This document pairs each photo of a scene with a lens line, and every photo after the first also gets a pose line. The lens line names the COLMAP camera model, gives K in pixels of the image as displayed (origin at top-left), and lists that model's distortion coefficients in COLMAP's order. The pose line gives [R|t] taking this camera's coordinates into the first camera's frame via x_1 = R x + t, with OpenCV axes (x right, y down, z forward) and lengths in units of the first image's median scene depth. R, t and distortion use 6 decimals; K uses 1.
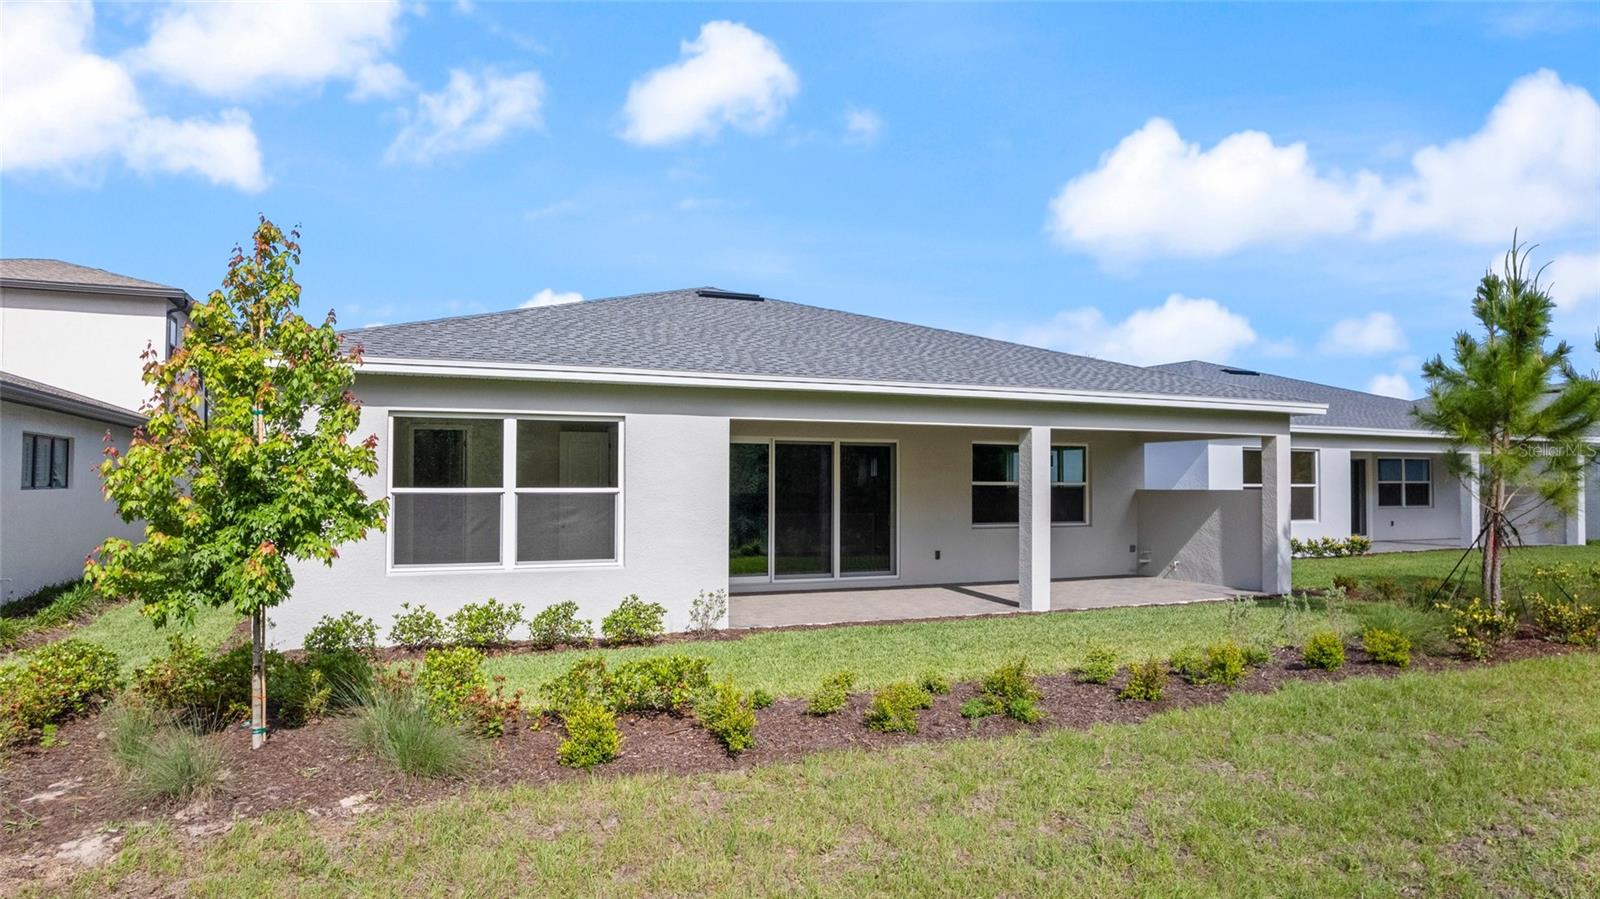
lens RADIAL K [[1037.2, 0, 800.8], [0, 1037.2, 479.6], [0, 0, 1]] dist [-0.001105, -0.000466]
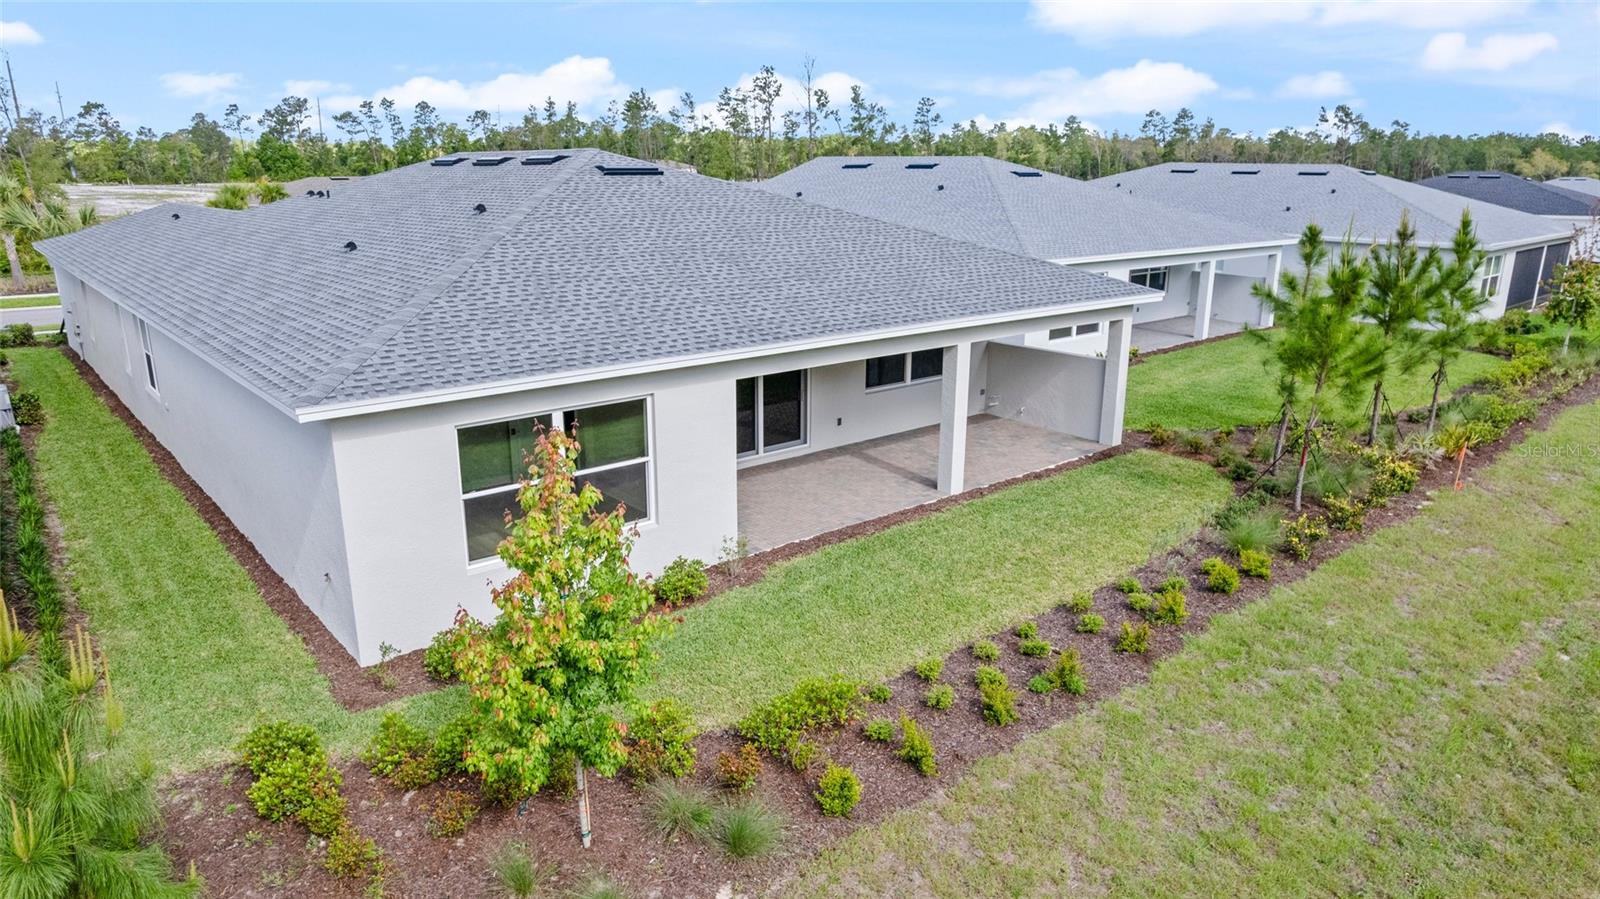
lens RADIAL K [[1037.7, 0, 800.0], [0, 1037.7, 449.5], [0, 0, 1]] dist [-0.008498, 0.001540]
pose [[0.958456, -0.073777, 0.275533, -0.271005], [-0.003803, 0.962580, 0.270970, -0.248783], [-0.285214, -0.260761, 0.922310, -0.045815]]
